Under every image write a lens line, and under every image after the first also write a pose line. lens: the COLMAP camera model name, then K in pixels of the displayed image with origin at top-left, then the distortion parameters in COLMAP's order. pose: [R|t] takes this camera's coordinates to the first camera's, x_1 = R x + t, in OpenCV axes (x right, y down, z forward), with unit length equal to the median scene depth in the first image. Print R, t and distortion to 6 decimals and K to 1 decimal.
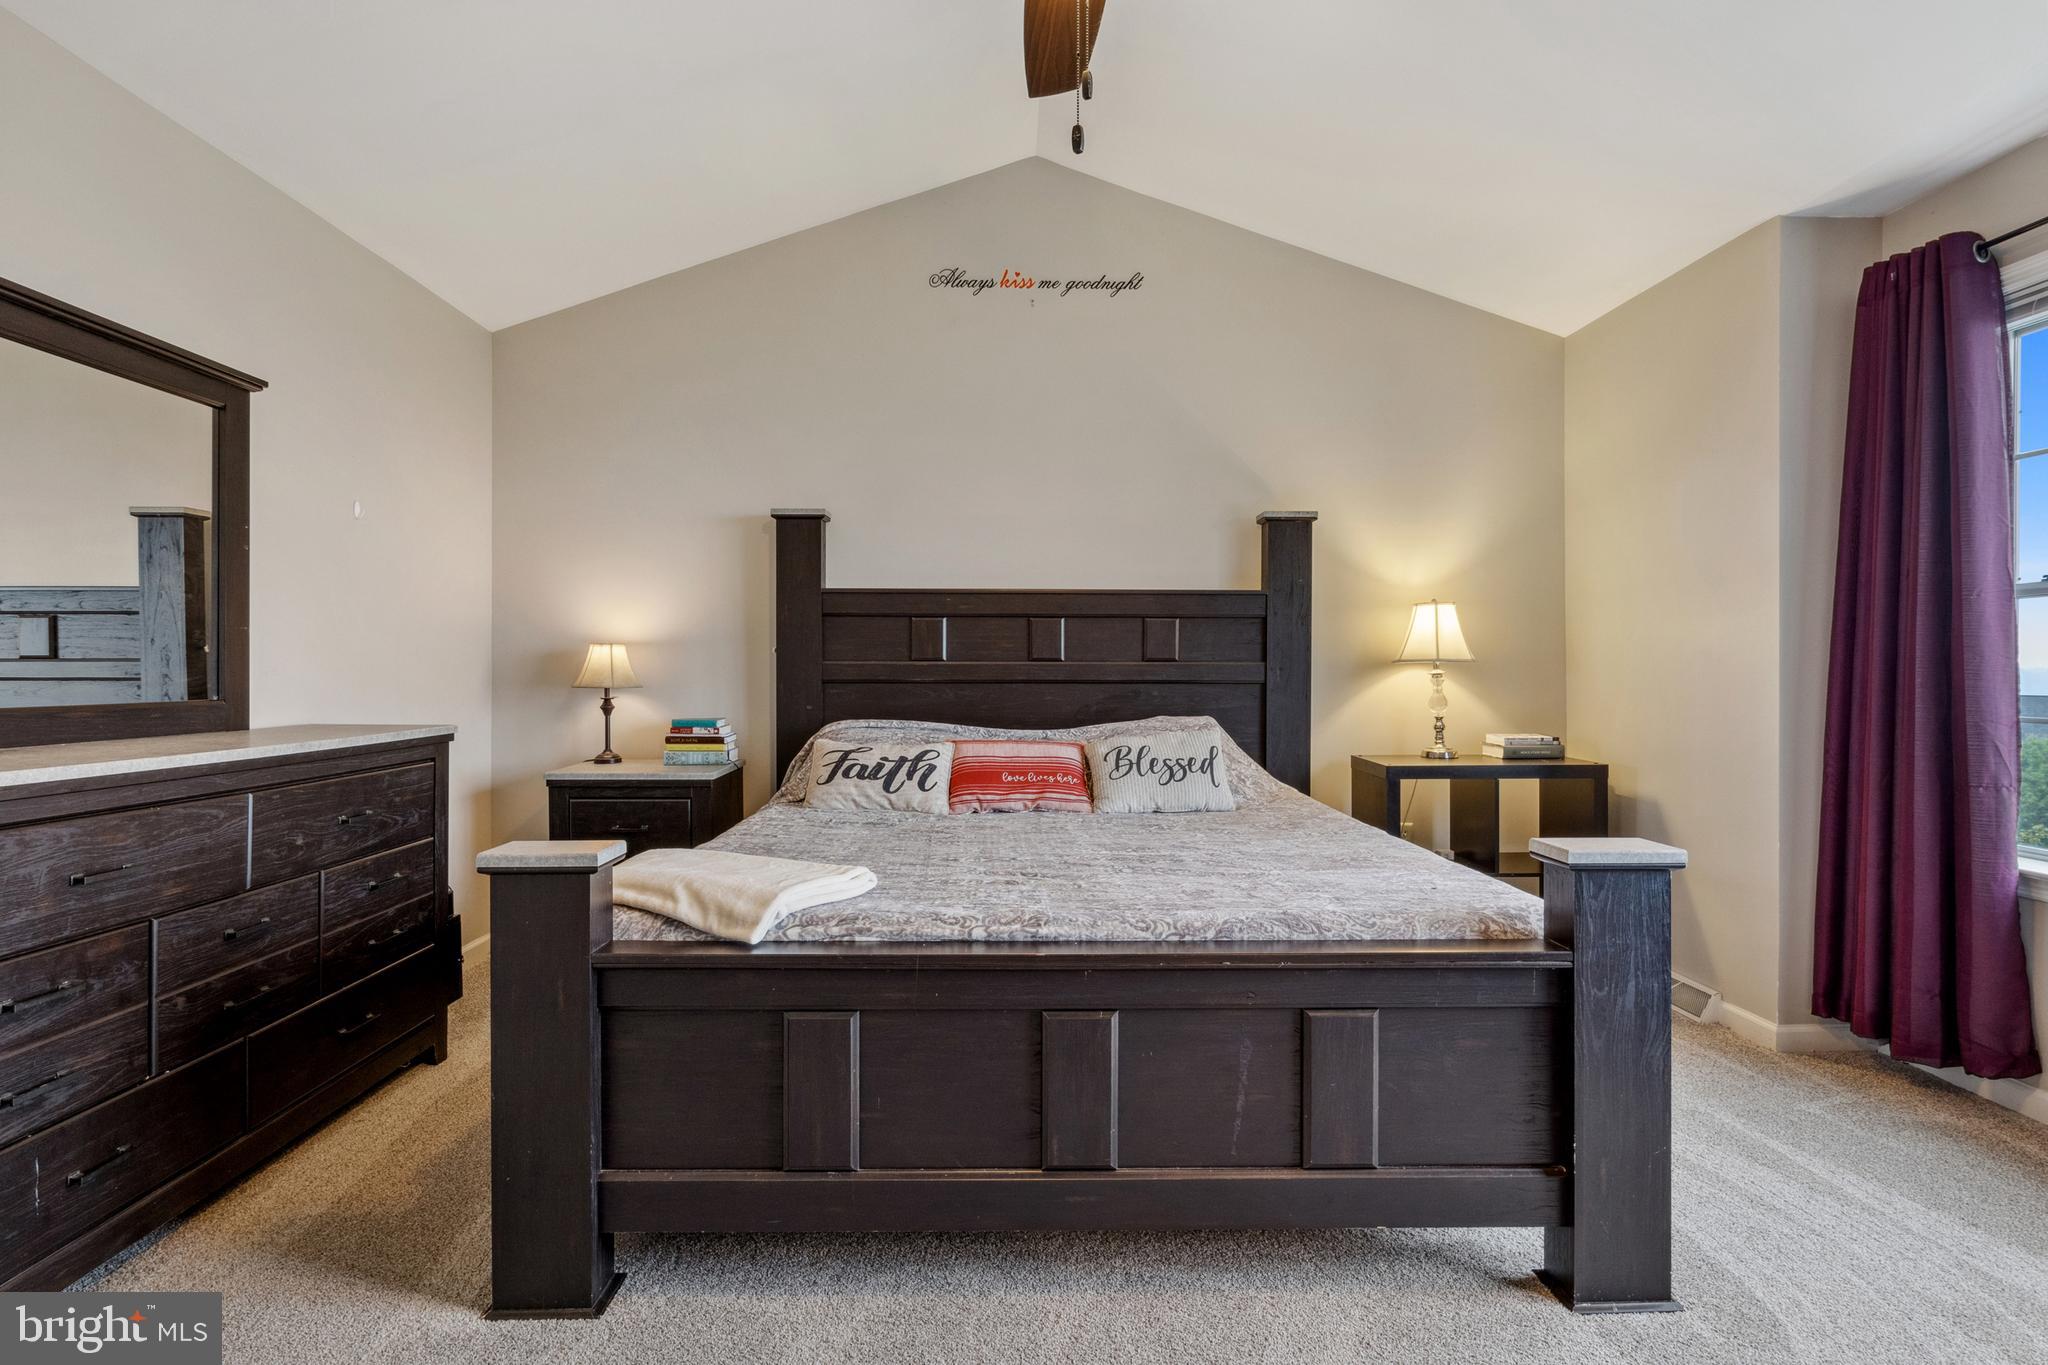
lens RADIAL K [[1036.8, 0, 1015.5], [0, 1036.8, 663.9], [0, 0, 1]] dist [-0.003530, -0.001584]
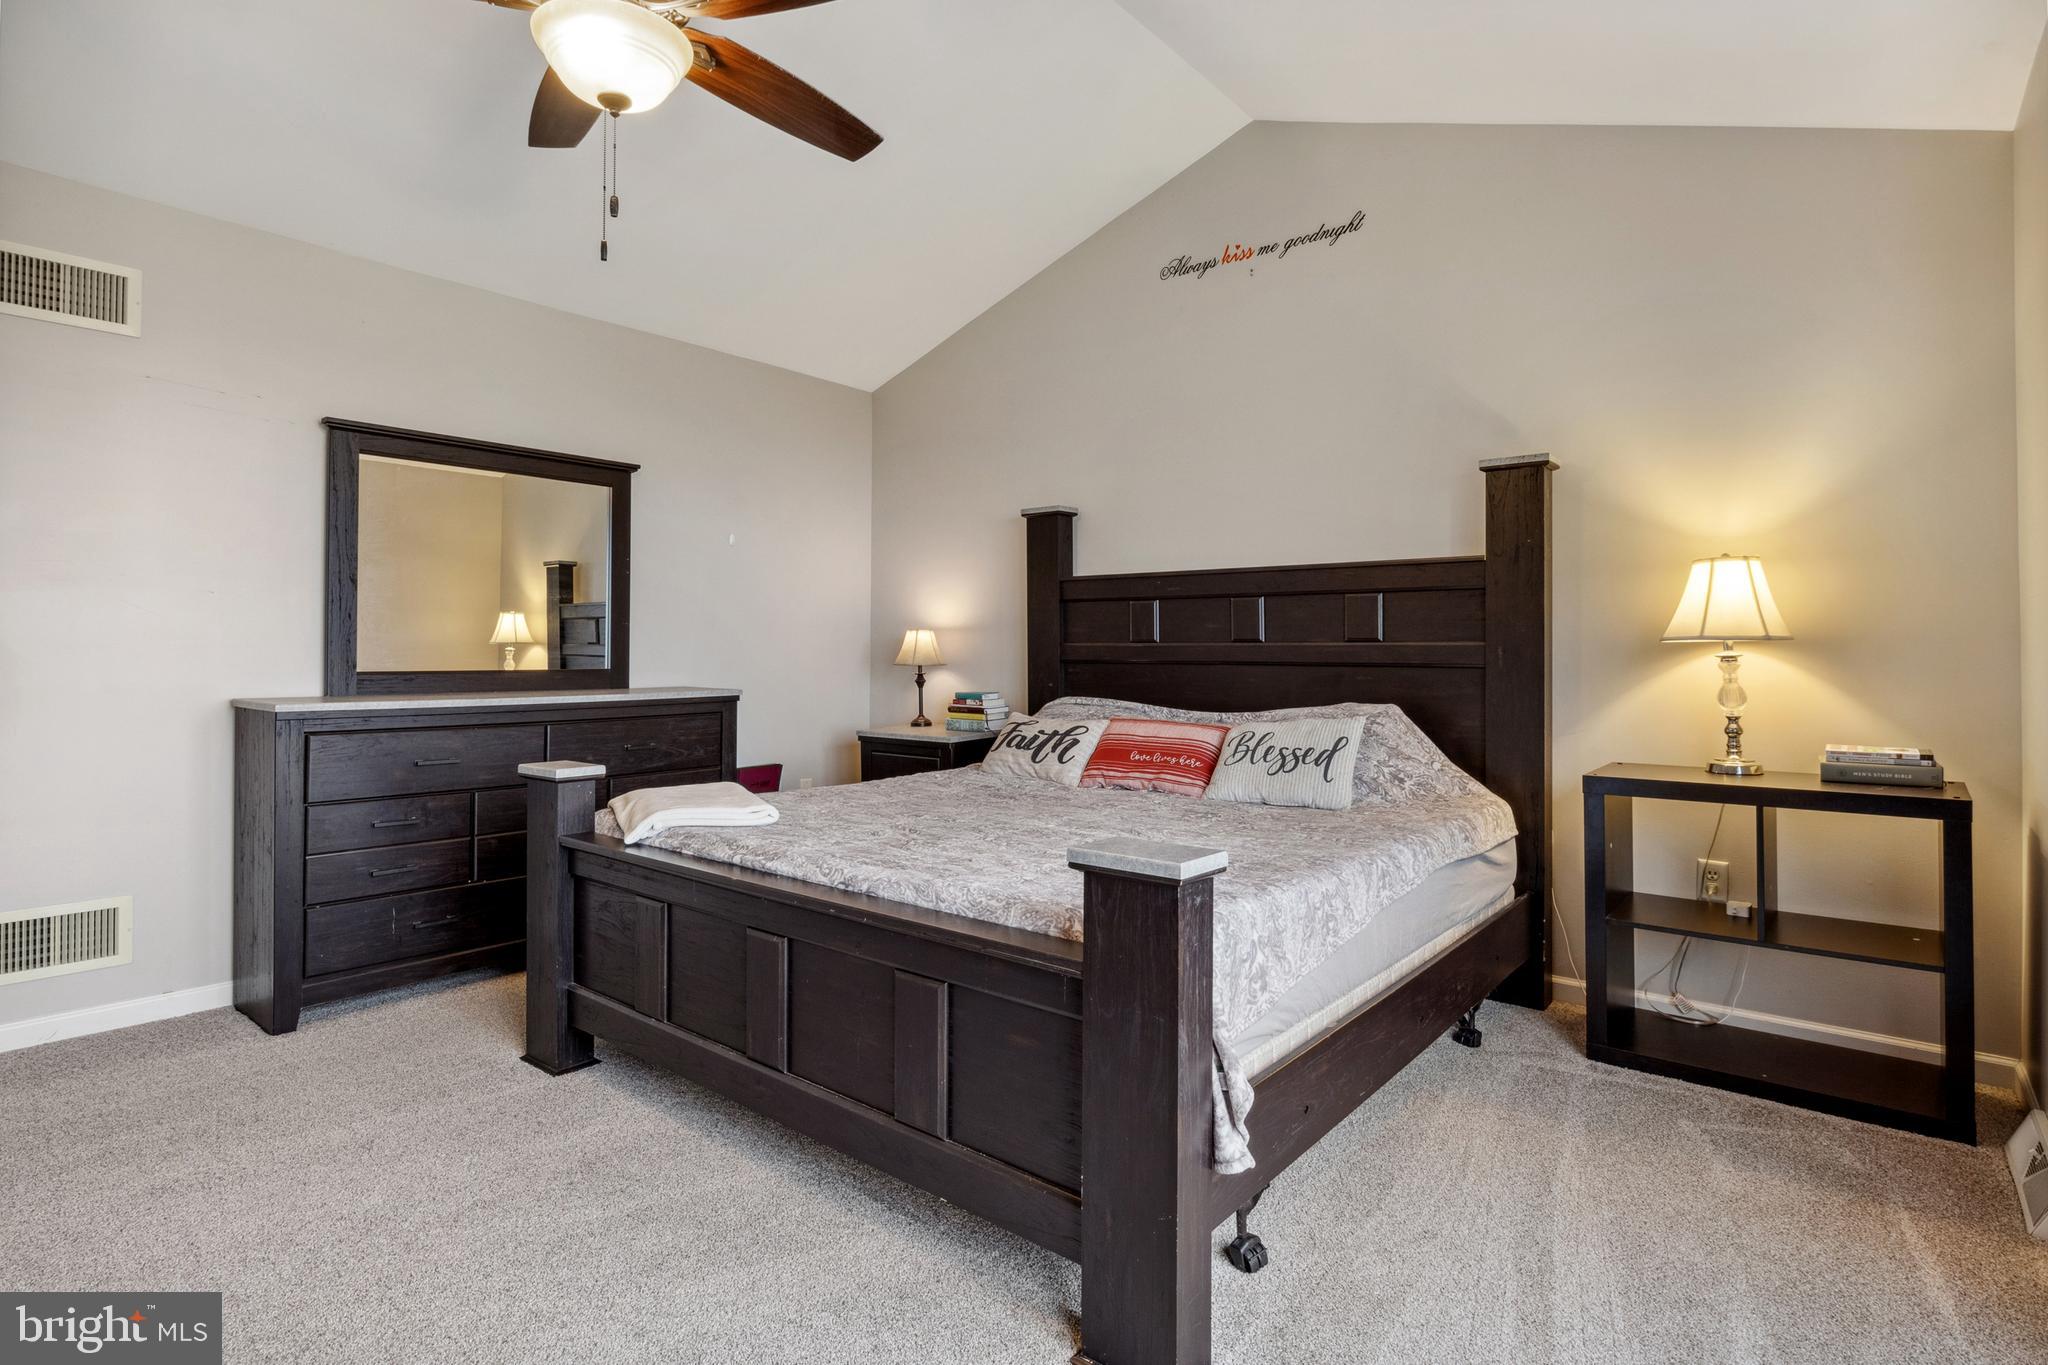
lens RADIAL K [[1036.8, 0, 1008.6], [0, 1036.8, 636.6], [0, 0, 1]] dist [-0.003530, -0.001584]
pose [[0.759374, -0.008692, -0.650596, 0.557484], [0.001953, 0.999937, -0.011080, 0.002822], [0.650651, 0.007144, 0.759343, 0.140682]]
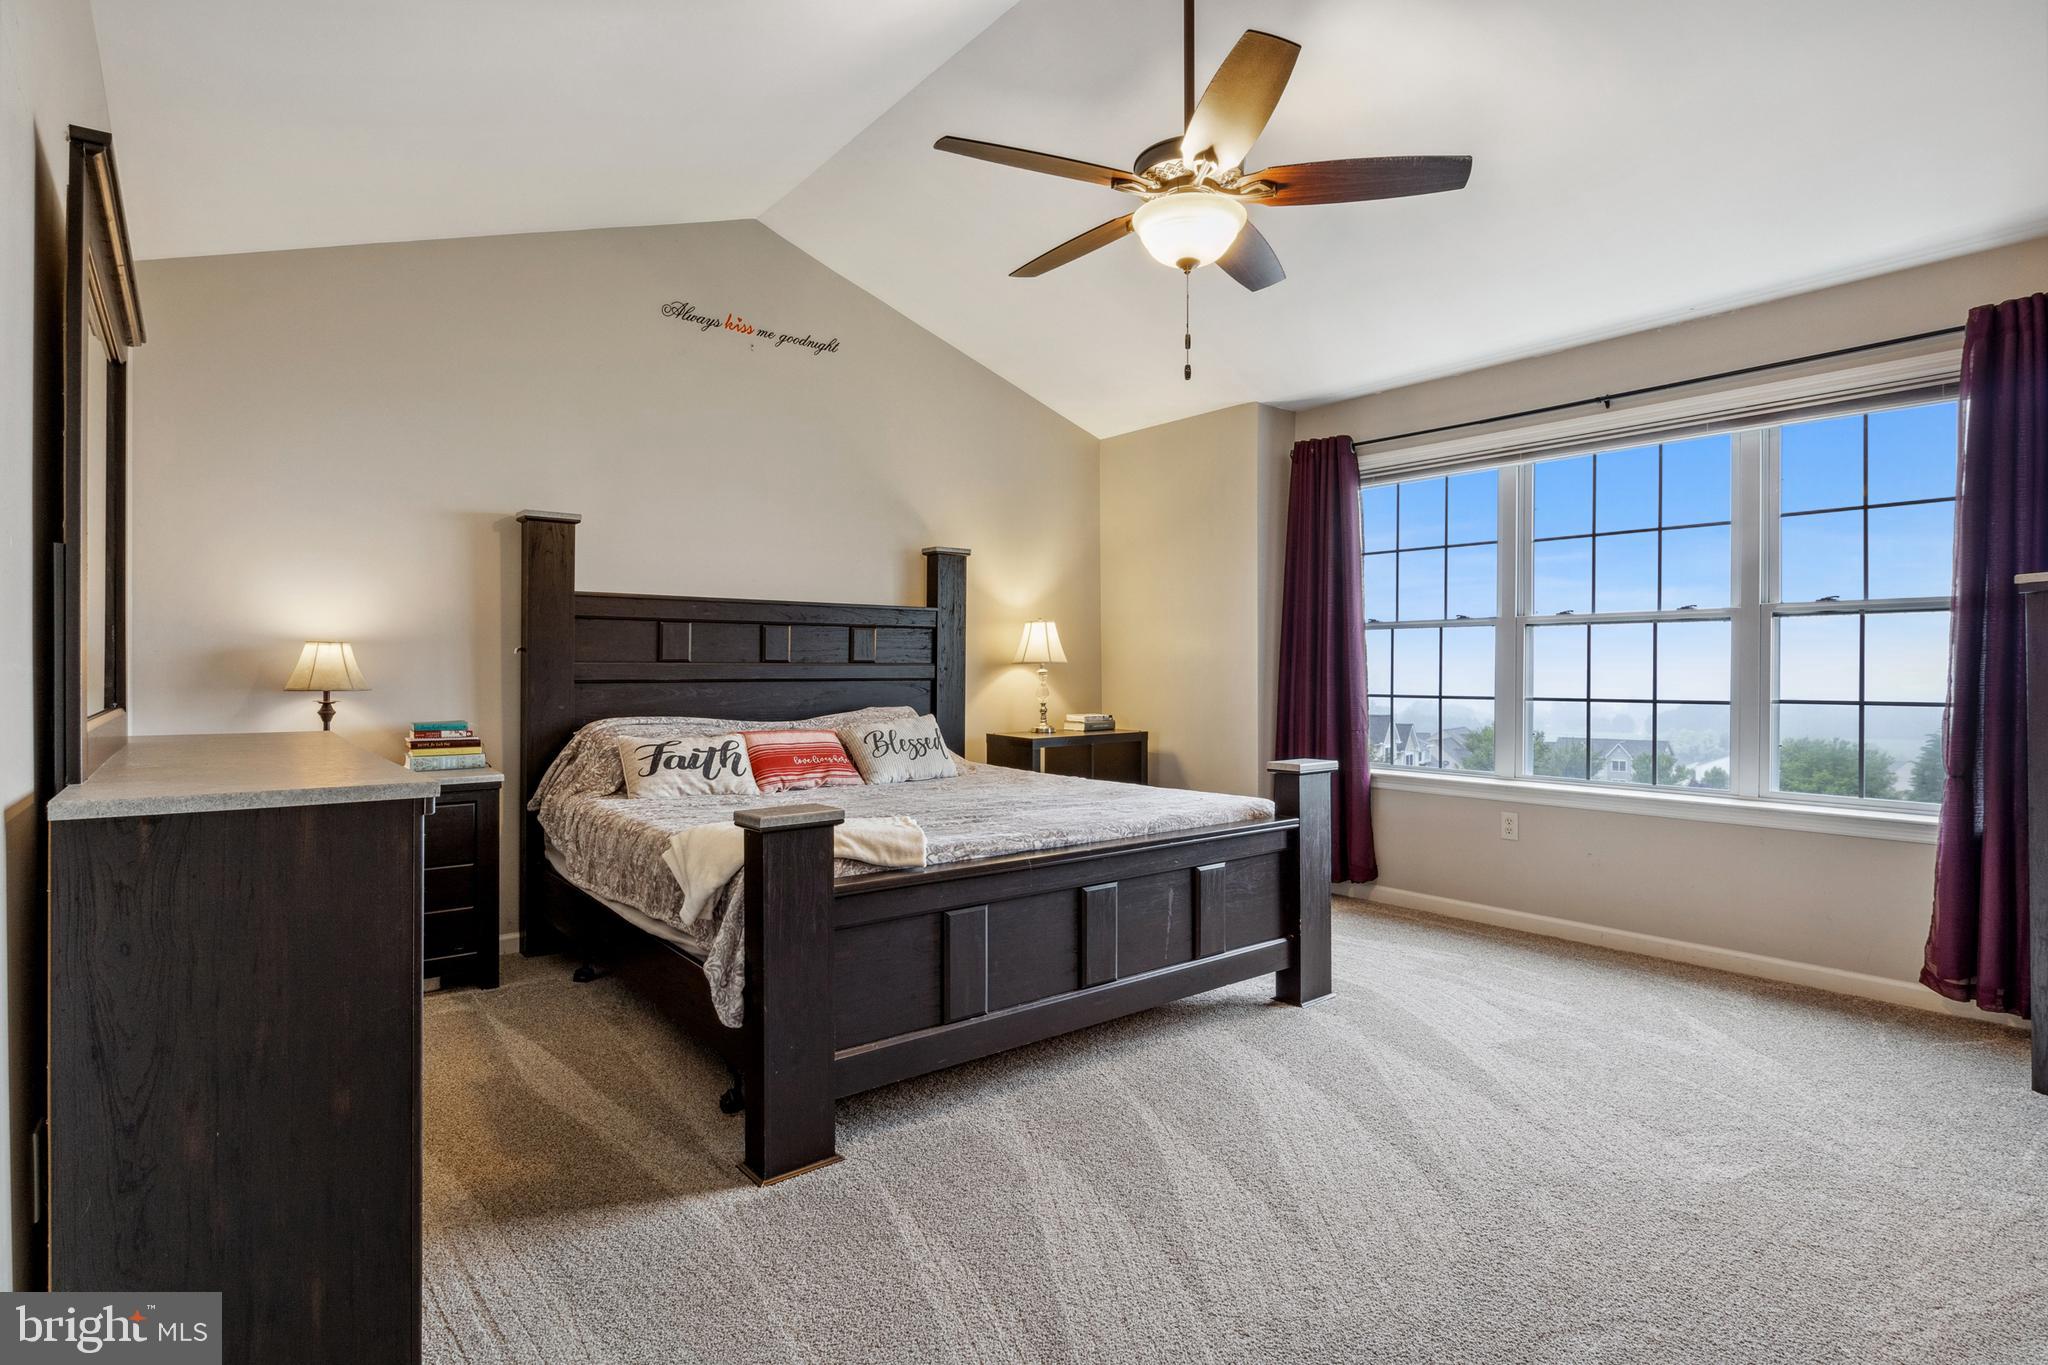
lens RADIAL K [[1036.8, 0, 1022.5], [0, 1036.8, 663.1], [0, 0, 1]] dist [-0.003530, -0.001584]
pose [[0.789902, 0.001886, 0.613230, -0.527926], [-0.001200, 0.999998, -0.001530, -0.000670], [-0.613232, 0.000473, 0.789903, -0.095357]]
